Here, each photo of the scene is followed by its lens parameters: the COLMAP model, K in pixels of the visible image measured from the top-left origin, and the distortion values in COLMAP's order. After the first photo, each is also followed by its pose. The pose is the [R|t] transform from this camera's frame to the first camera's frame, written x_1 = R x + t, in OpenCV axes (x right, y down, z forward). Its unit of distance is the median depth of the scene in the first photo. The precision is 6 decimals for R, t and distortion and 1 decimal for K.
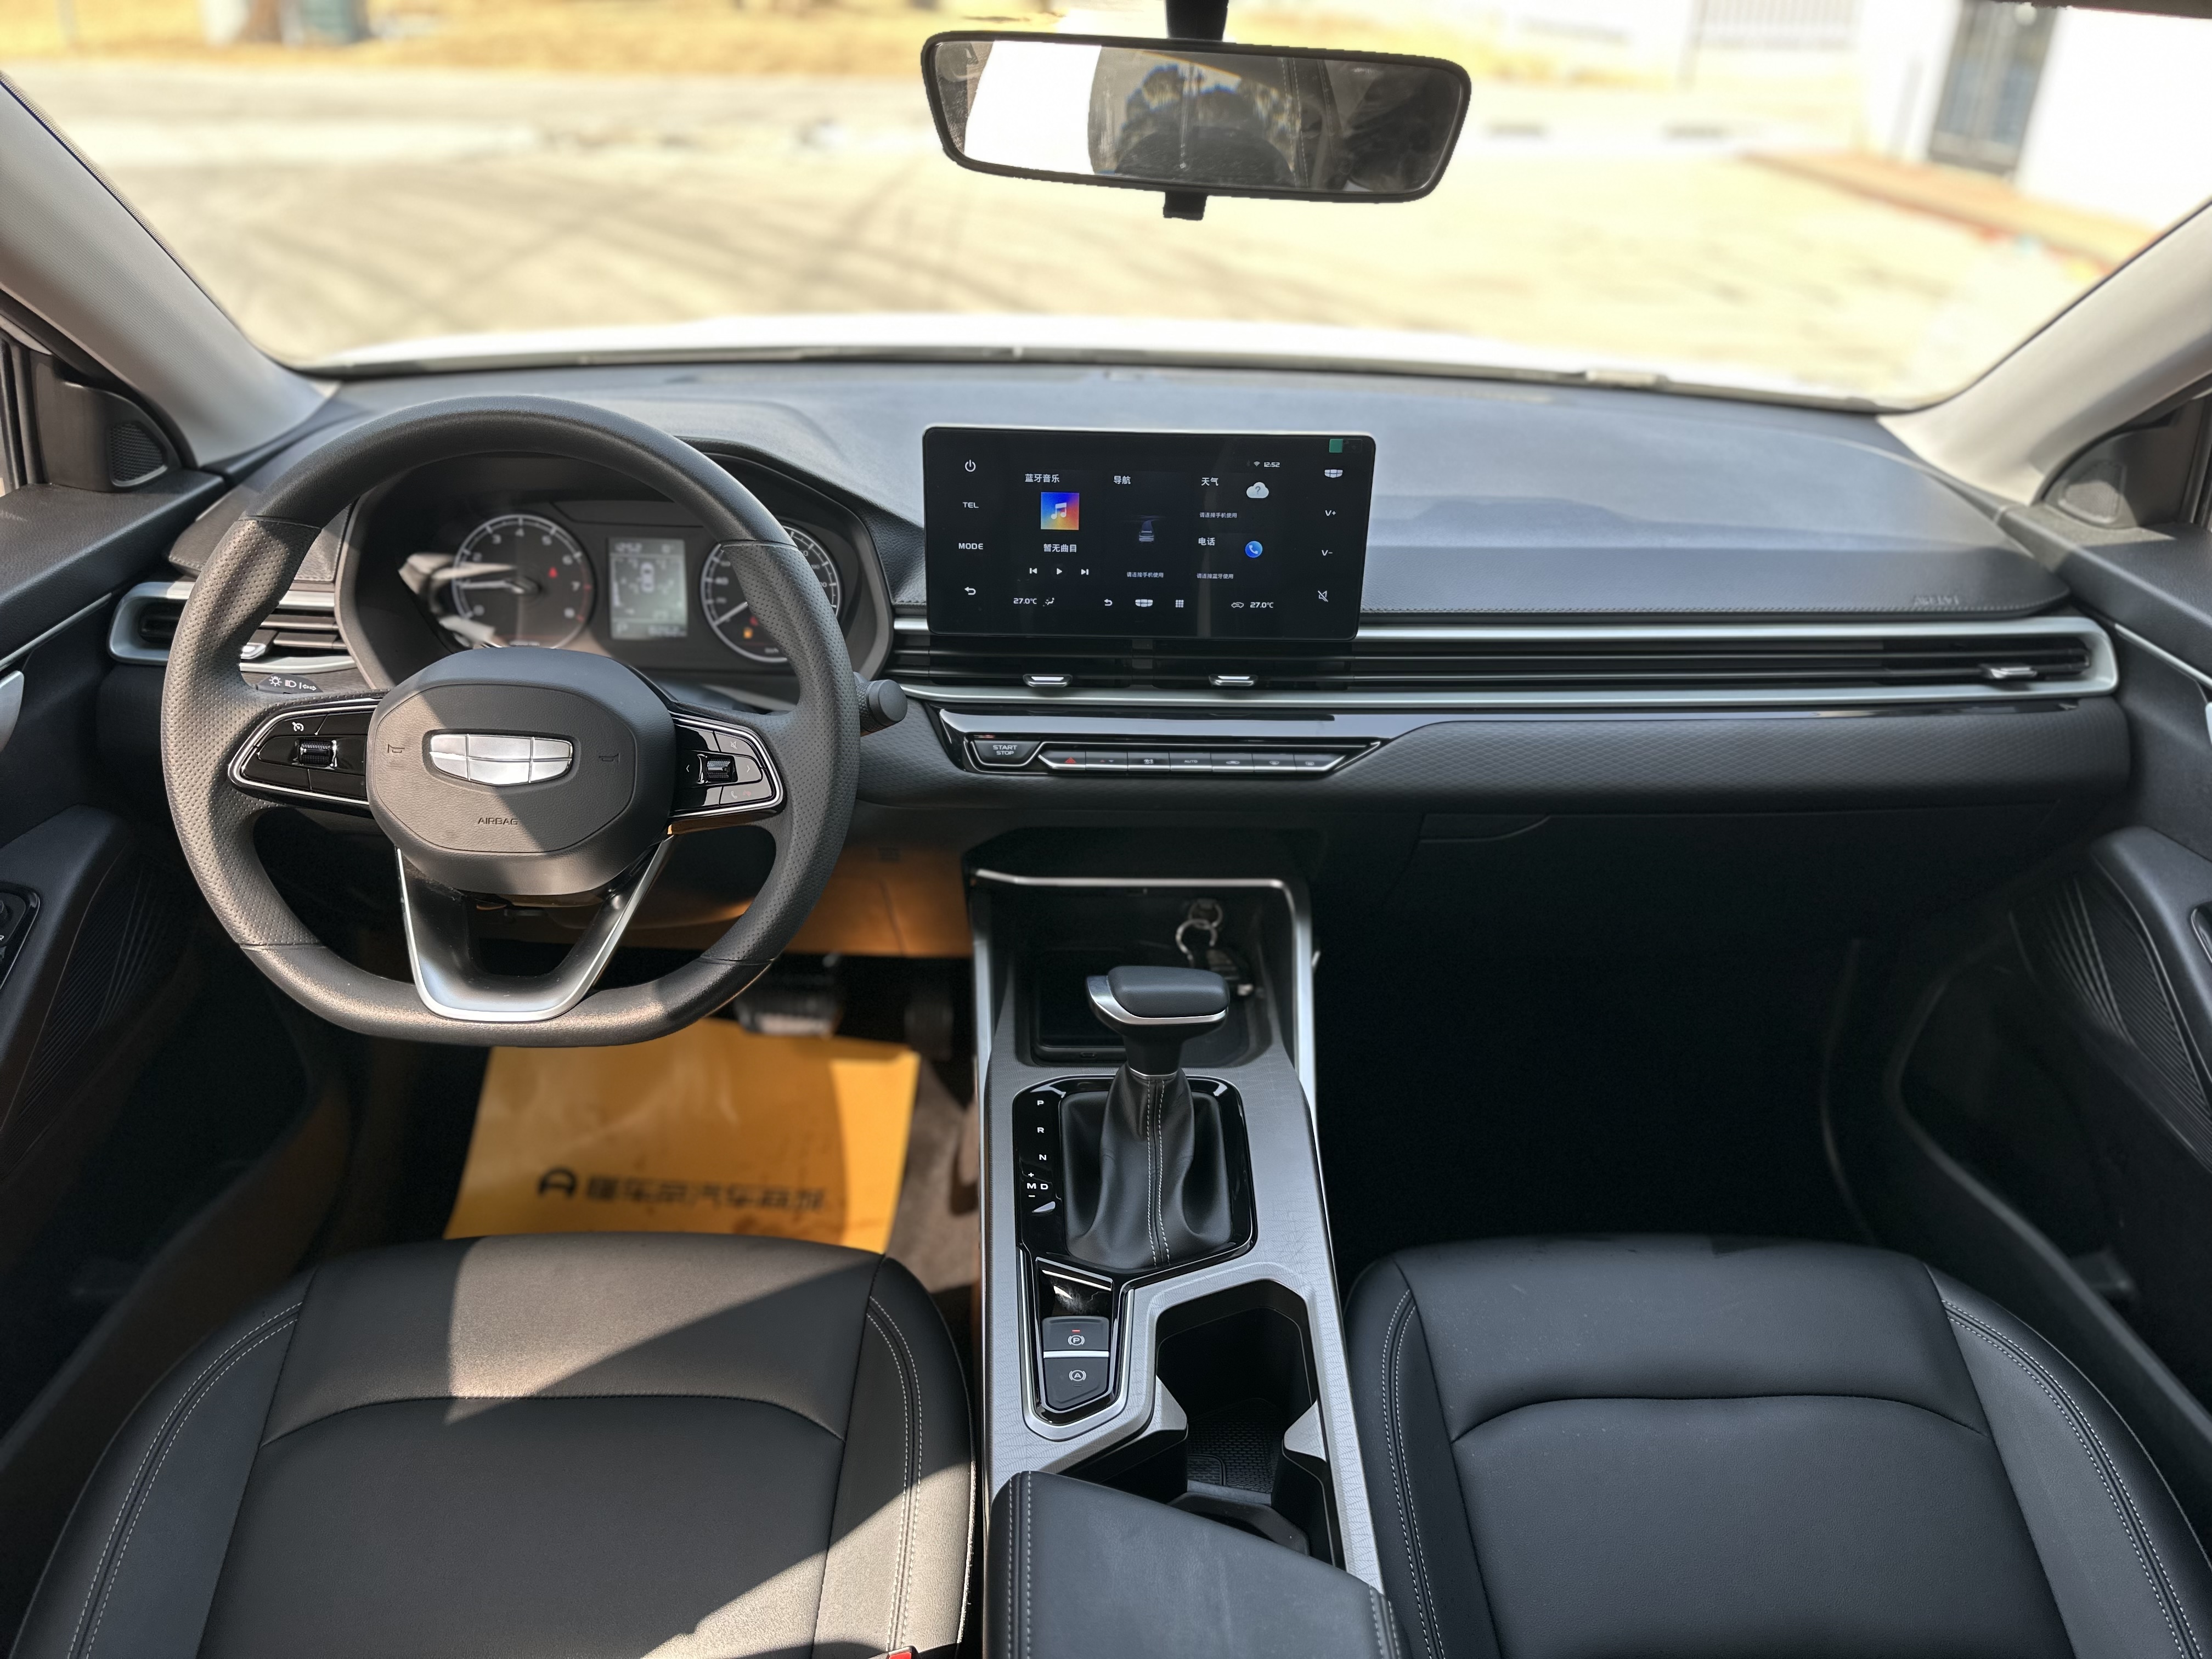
lens RADIAL K [[1585.0, 0, 1106.0], [0, 1585.0, 829.5], [0, 0, 1]] dist [-0.009038, -0.007076]
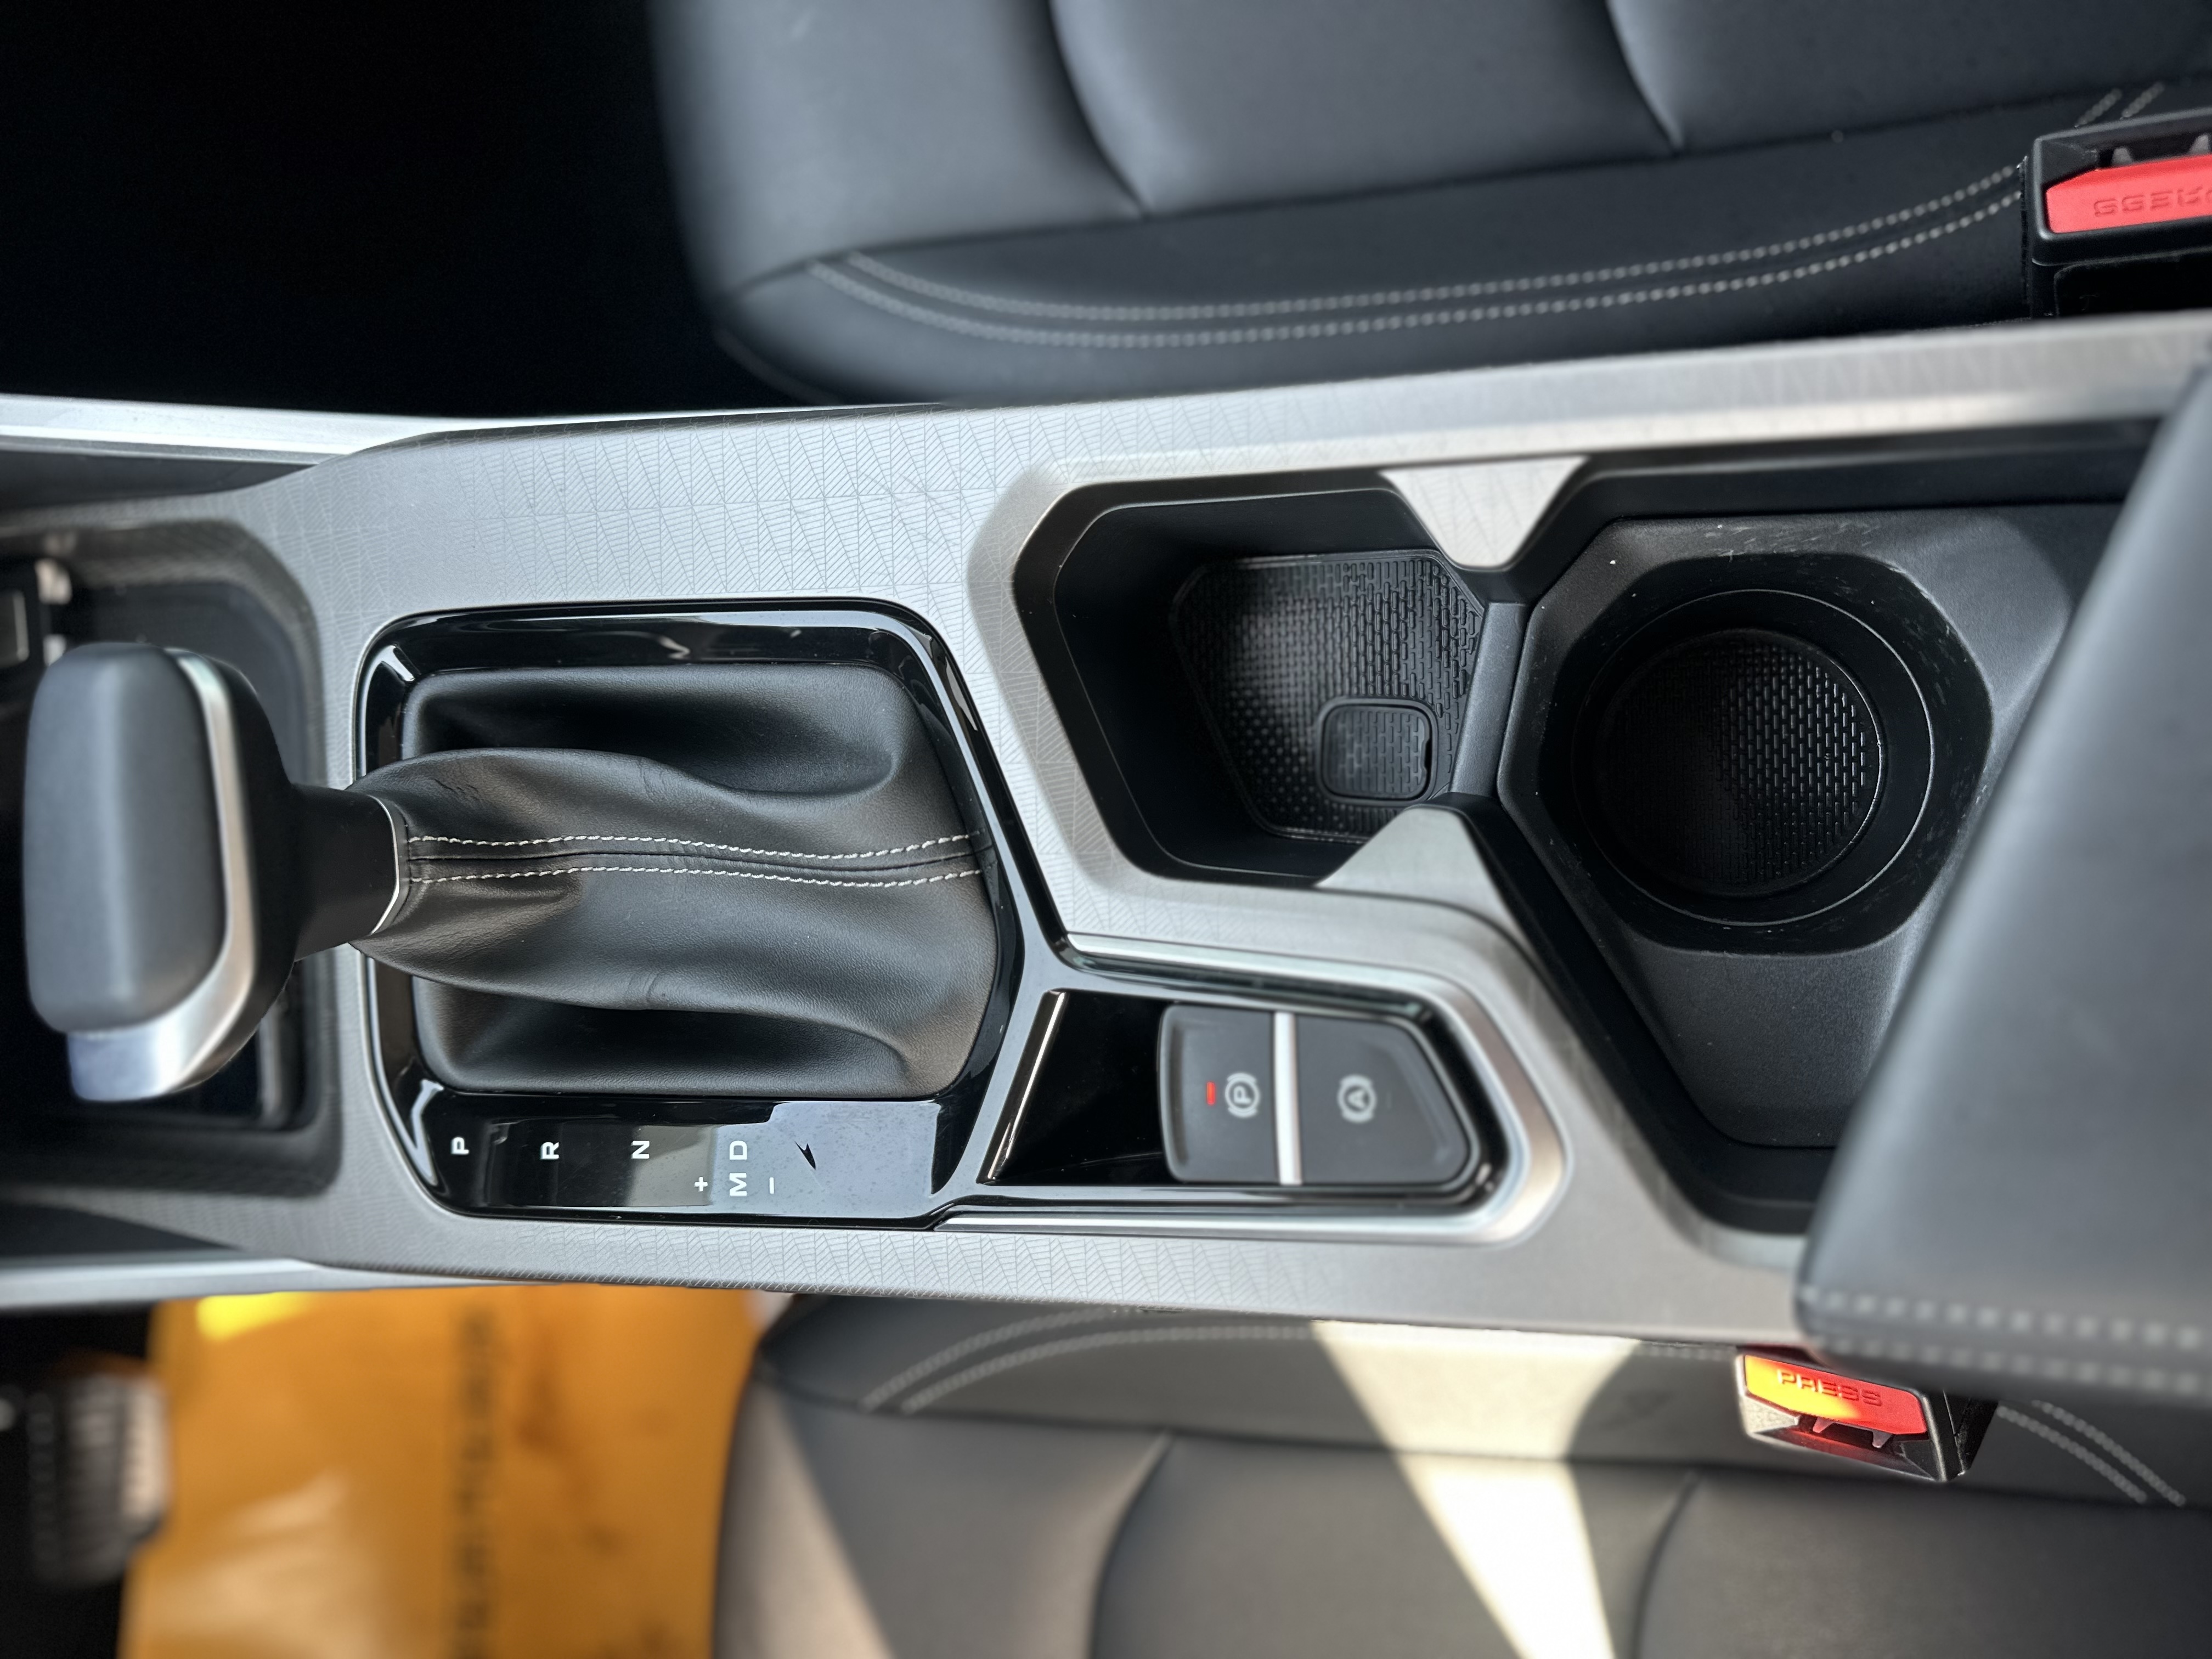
lens RADIAL K [[1585.0, 0, 1106.0], [0, 1585.0, 829.5], [0, 0, 1]] dist [-0.009038, -0.007076]
pose [[-0.004593, -0.997816, -0.065896, 0.058033], [0.747244, -0.047215, 0.662870, 0.038902], [-0.664533, -0.046196, 0.745829, 0.604987]]
